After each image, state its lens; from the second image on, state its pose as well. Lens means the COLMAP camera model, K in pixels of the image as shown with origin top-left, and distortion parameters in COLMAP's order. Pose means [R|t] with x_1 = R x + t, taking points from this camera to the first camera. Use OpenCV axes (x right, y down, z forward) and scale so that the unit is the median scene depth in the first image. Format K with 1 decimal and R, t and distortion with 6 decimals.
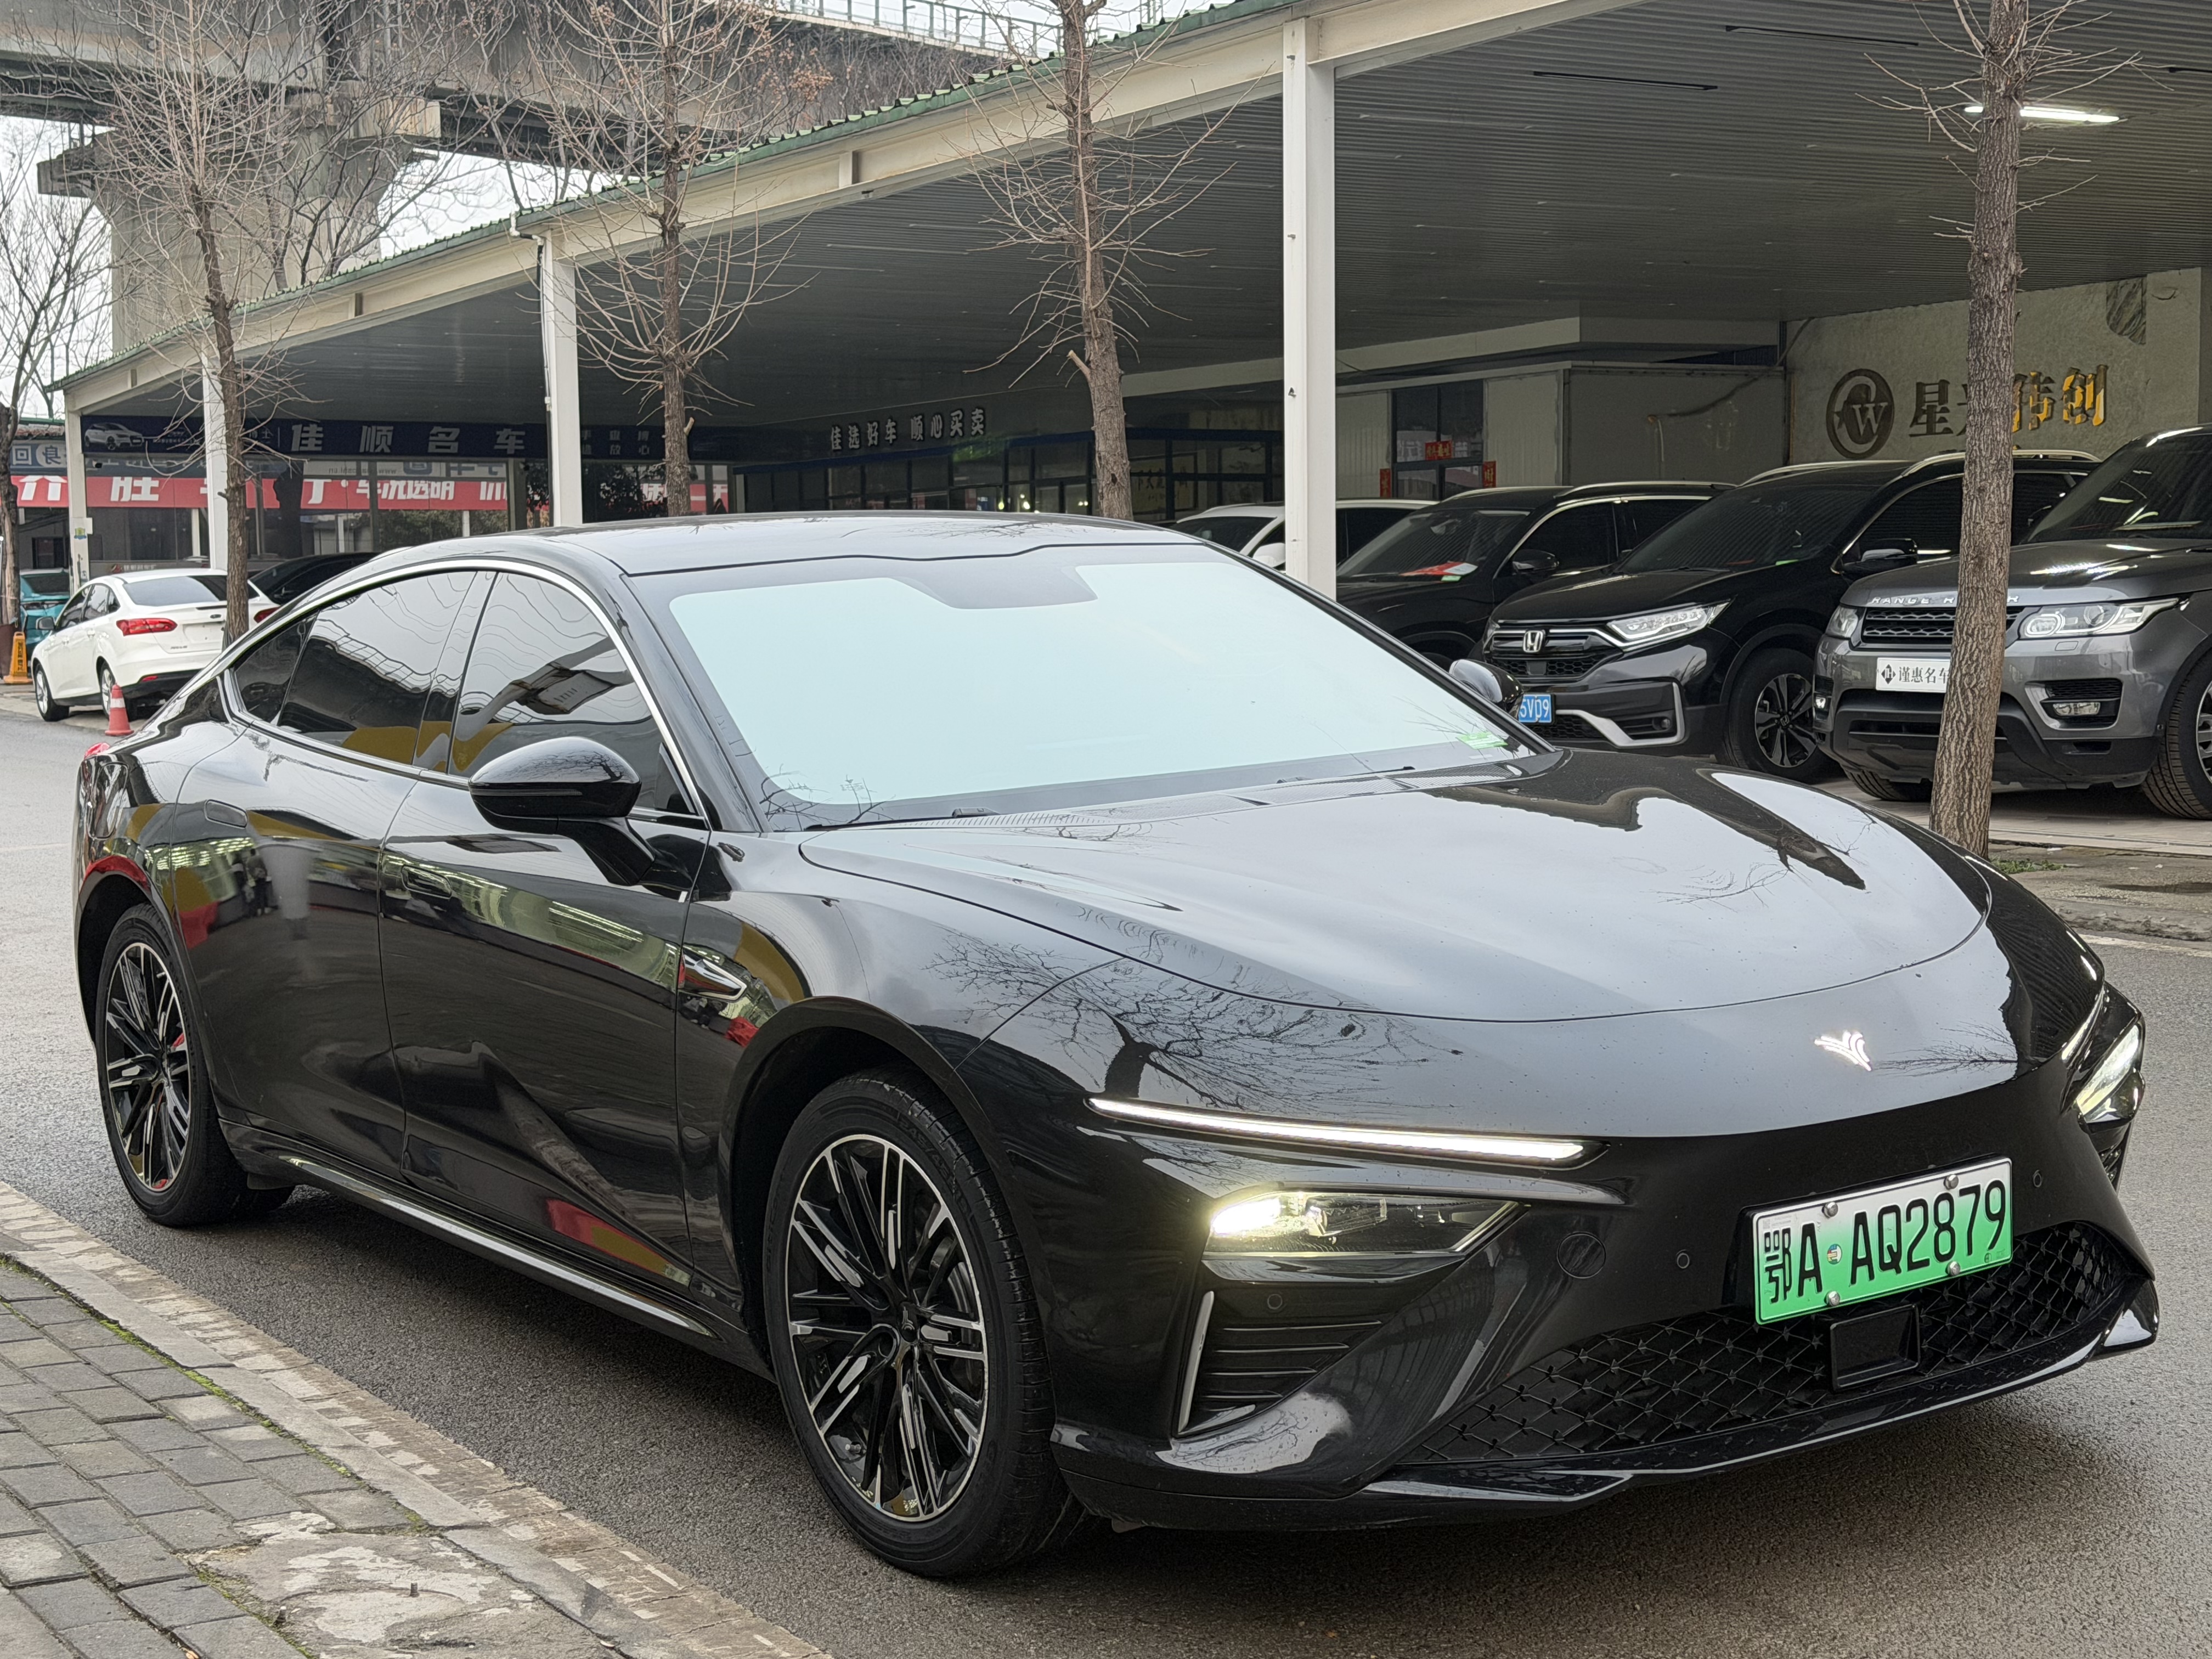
lens RADIAL K [[3155.2, 0, 1106.0], [0, 3155.2, 829.5], [0, 0, 1]] dist [0.178608, -0.368169]
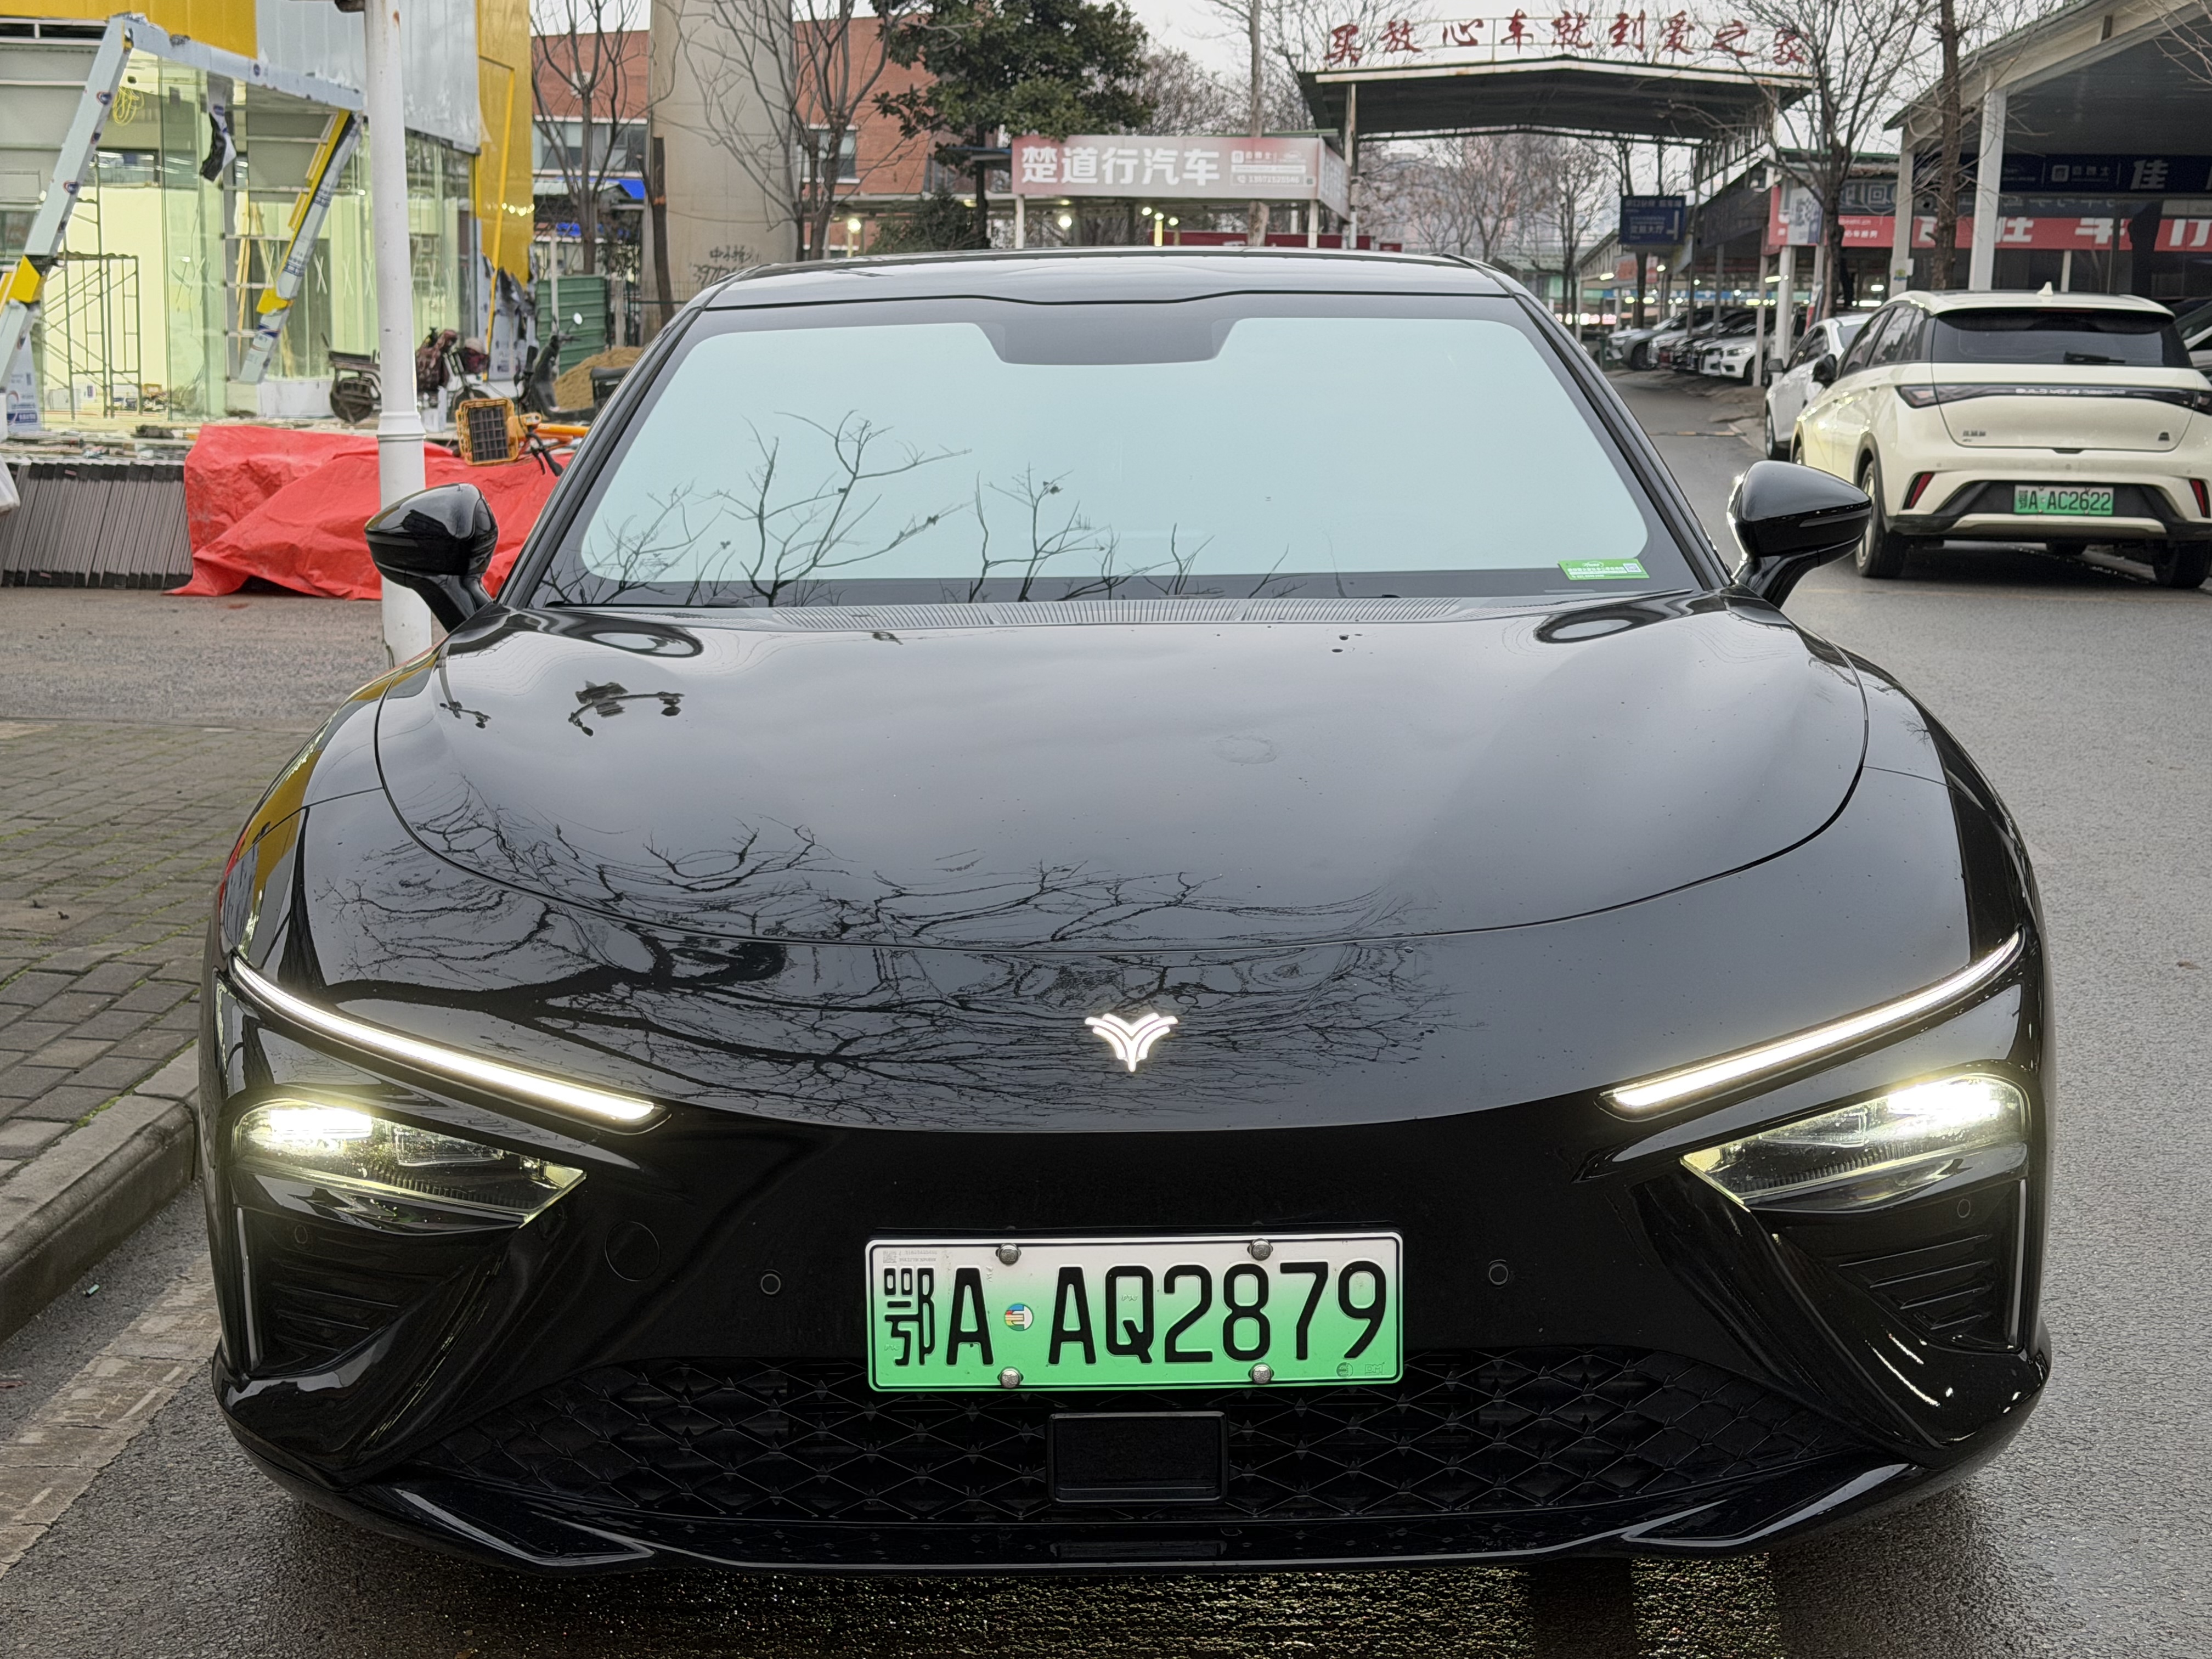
lens RADIAL K [[3155.2, 0, 1106.0], [0, 3155.2, 829.5], [0, 0, 1]] dist [0.178608, -0.368169]
pose [[0.820142, 0.122584, -0.558874, 0.614773], [-0.078330, 0.991638, 0.102558, -0.047796], [0.566773, -0.040336, 0.822886, 0.426207]]
